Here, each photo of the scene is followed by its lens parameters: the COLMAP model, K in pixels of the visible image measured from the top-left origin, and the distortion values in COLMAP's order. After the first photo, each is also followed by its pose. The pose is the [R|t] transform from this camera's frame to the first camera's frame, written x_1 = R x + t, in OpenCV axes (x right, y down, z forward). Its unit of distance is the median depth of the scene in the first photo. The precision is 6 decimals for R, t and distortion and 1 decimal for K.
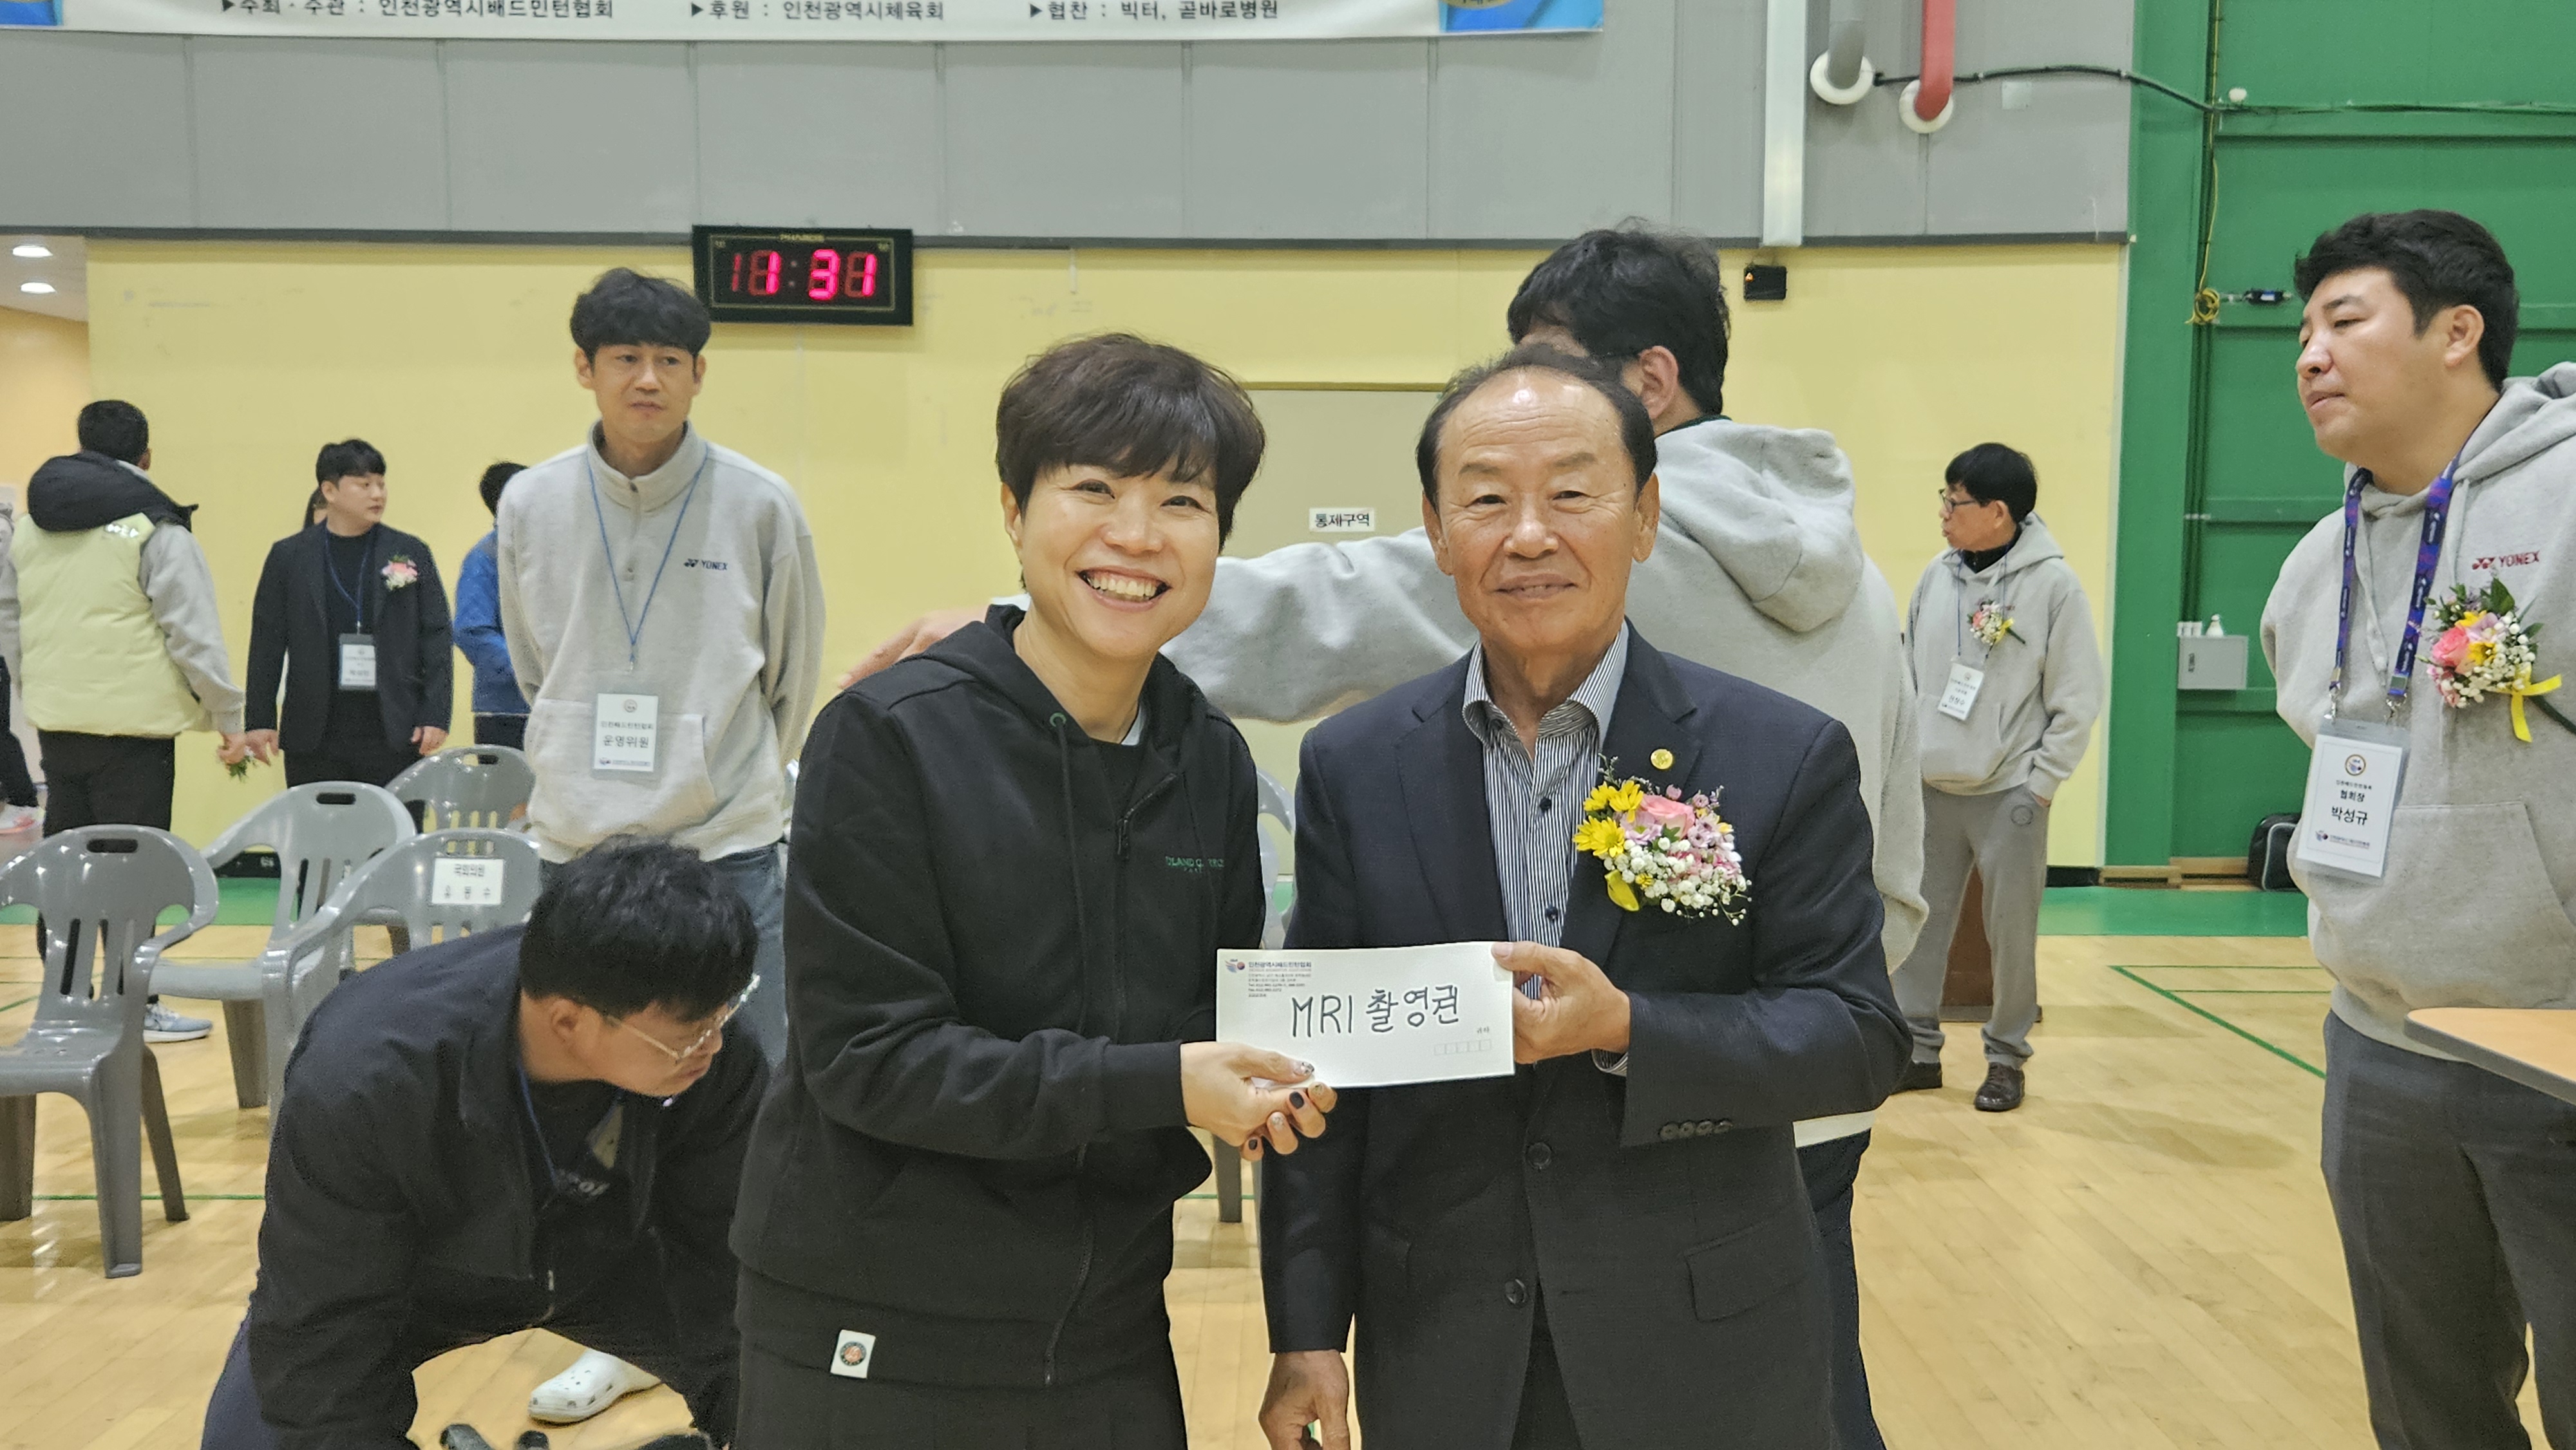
lens RADIAL K [[2499.6, 0, 1285.4], [0, 2499.6, 804.6], [0, 0, 1]] dist [0.070798, -0.069143]
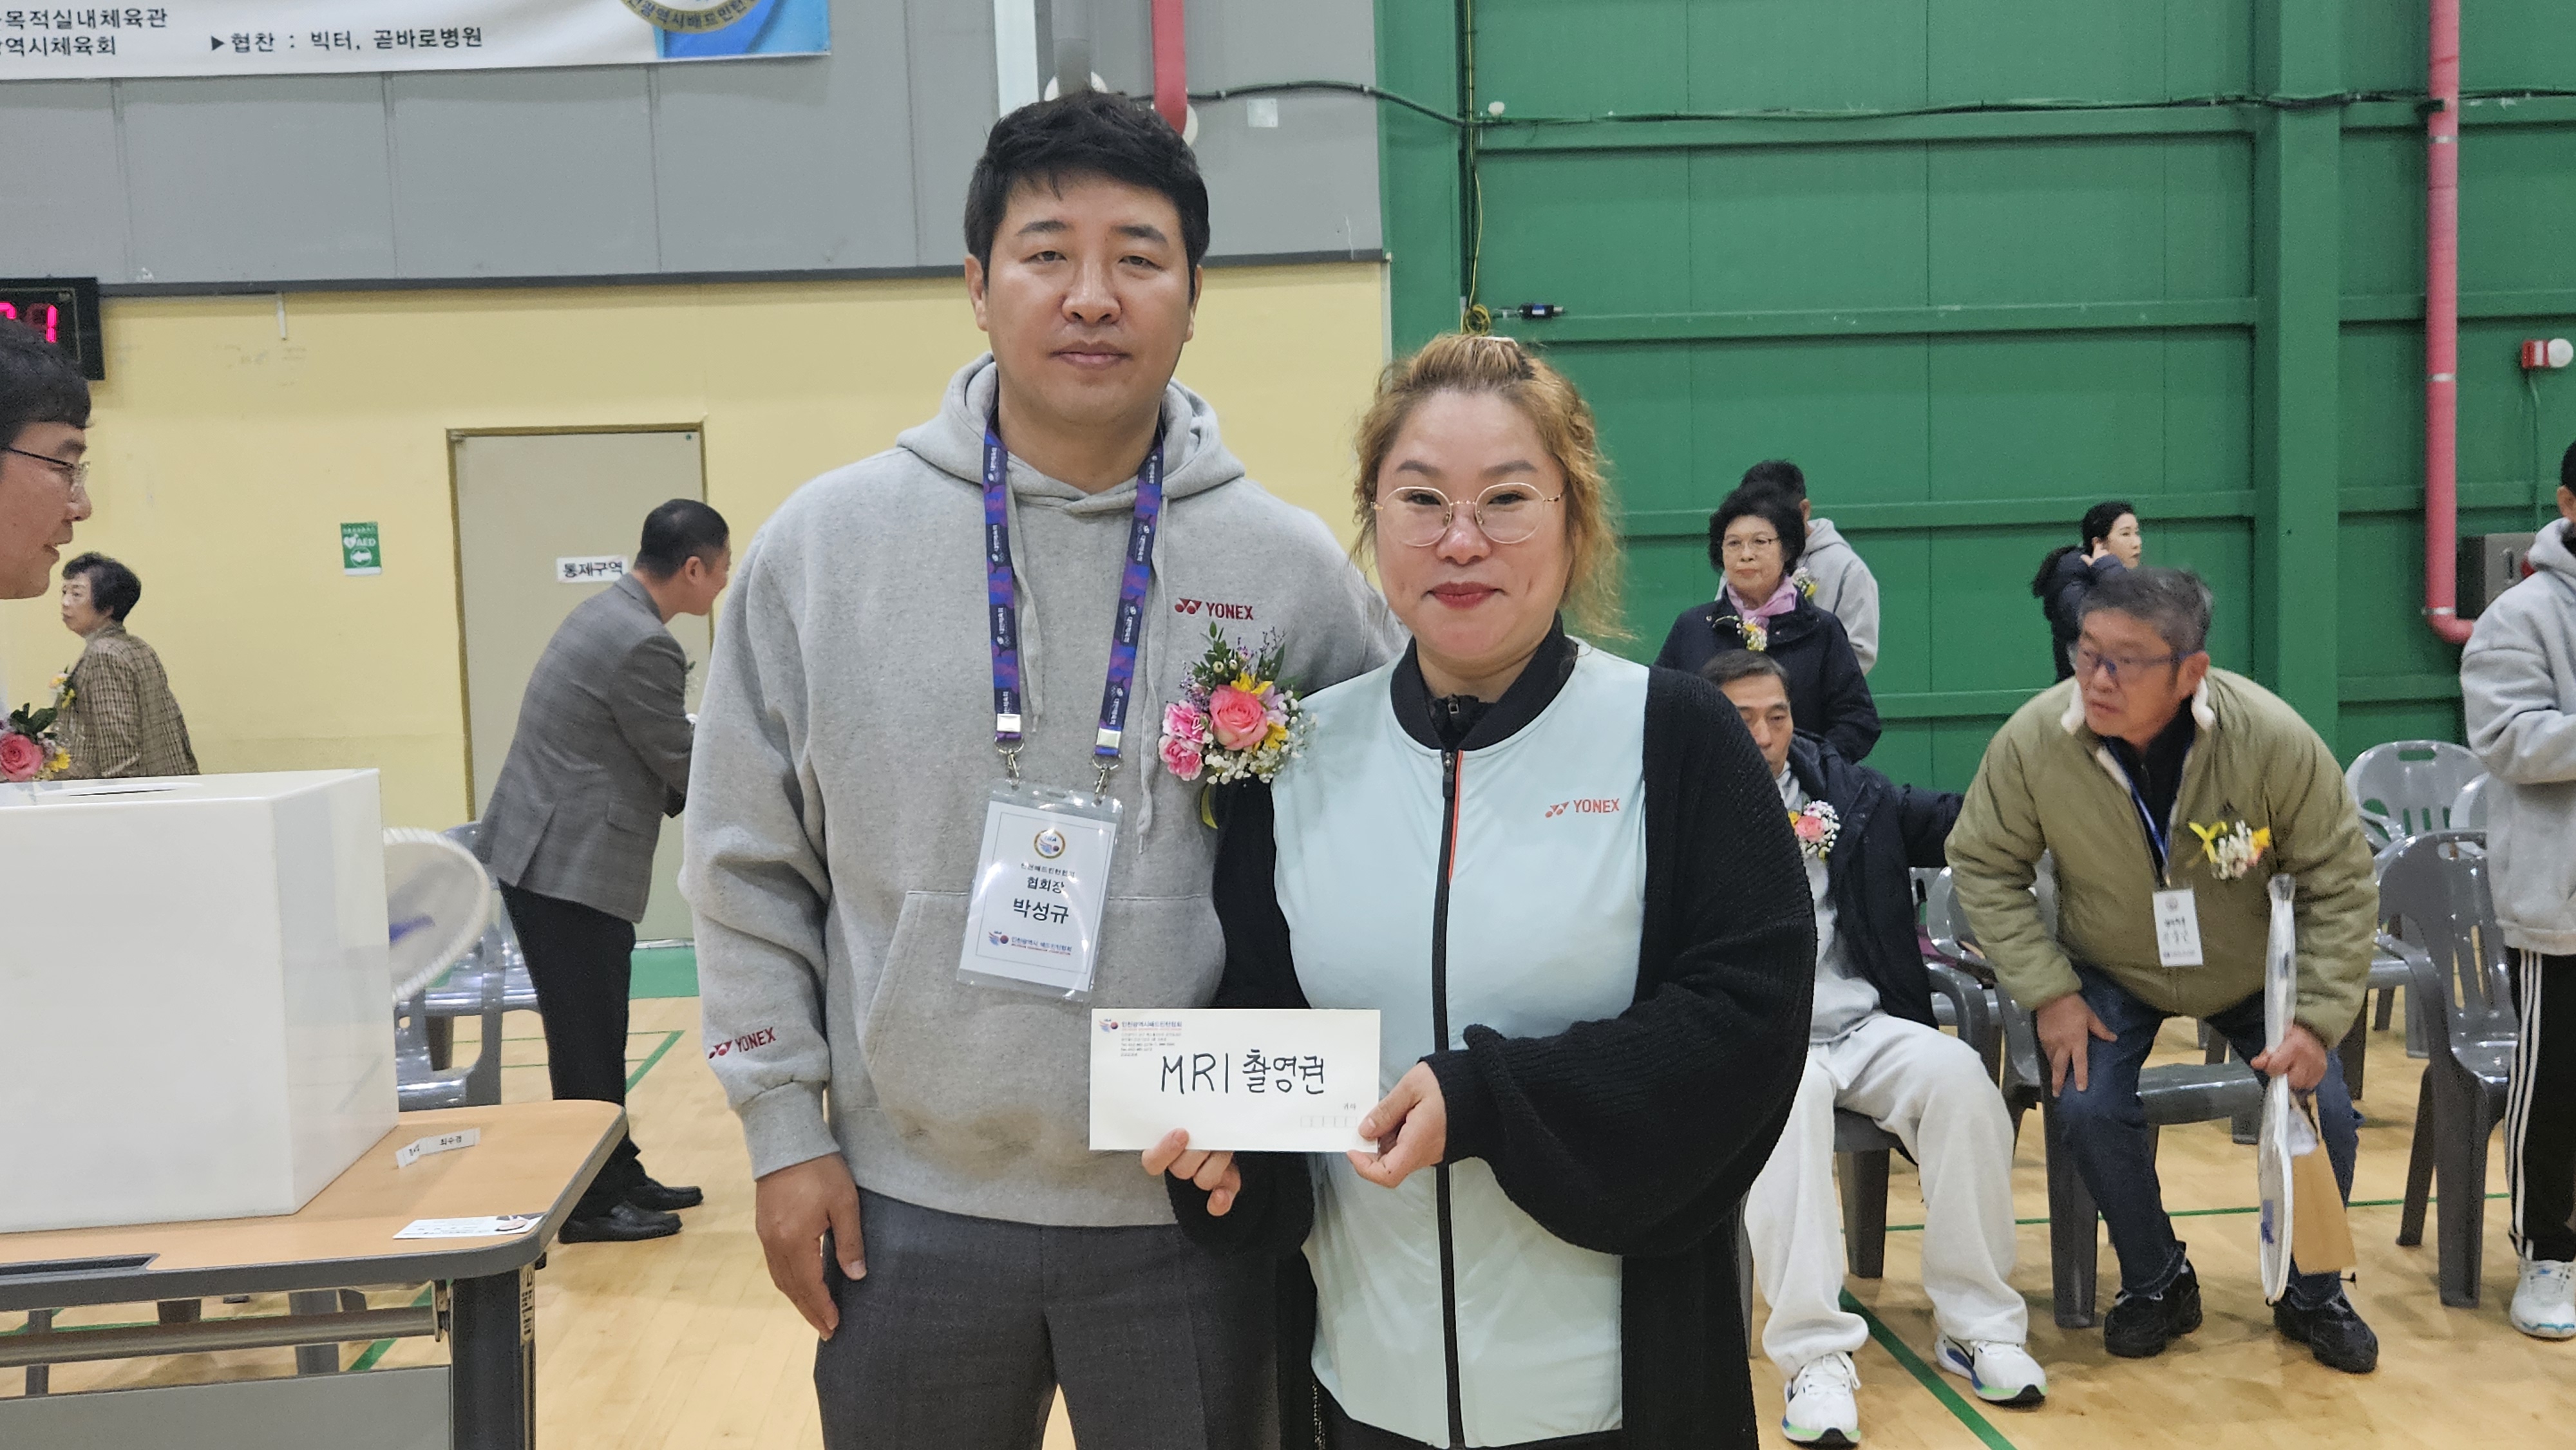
lens RADIAL K [[2499.6, 0, 1285.4], [0, 2499.6, 804.6], [0, 0, 1]] dist [0.070798, -0.069143]
pose [[0.997090, -0.044166, 0.062134, 0.226016], [0.044920, 0.998932, -0.010790, -0.002152], [-0.061591, 0.013550, 0.998009, 0.030765]]
